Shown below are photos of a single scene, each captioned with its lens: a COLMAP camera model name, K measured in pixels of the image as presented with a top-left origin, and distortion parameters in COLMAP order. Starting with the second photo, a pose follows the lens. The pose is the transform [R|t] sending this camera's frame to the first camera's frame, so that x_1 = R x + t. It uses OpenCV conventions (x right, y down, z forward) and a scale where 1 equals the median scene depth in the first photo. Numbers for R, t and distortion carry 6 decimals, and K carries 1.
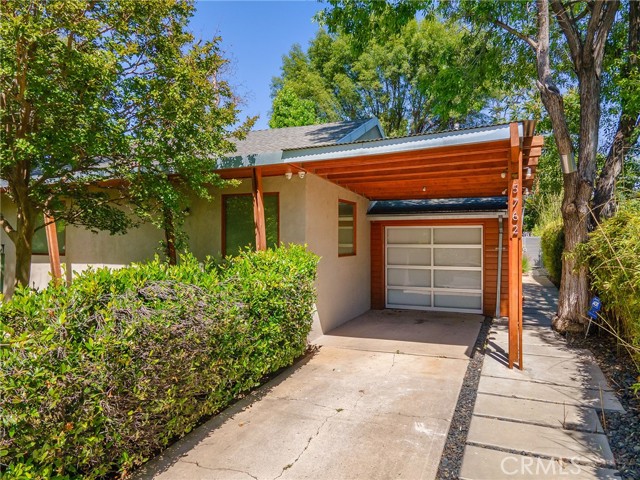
lens RADIAL K [[461.6, 0, 320.0], [0, 461.6, 240.0], [0, 0, 1]] dist [0.058891, 0.001747]
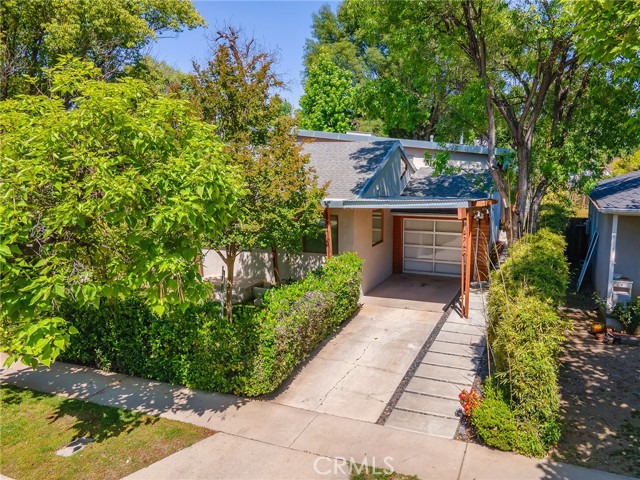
lens RADIAL K [[502.9, 0, 334.0], [0, 502.9, 240.3], [0, 0, 1]] dist [0.104298, -0.001729]
pose [[0.999852, -0.005926, -0.016123, -0.081290], [0.008439, 0.986989, 0.160567, -0.338059], [0.014962, -0.160680, 0.986893, -0.909178]]
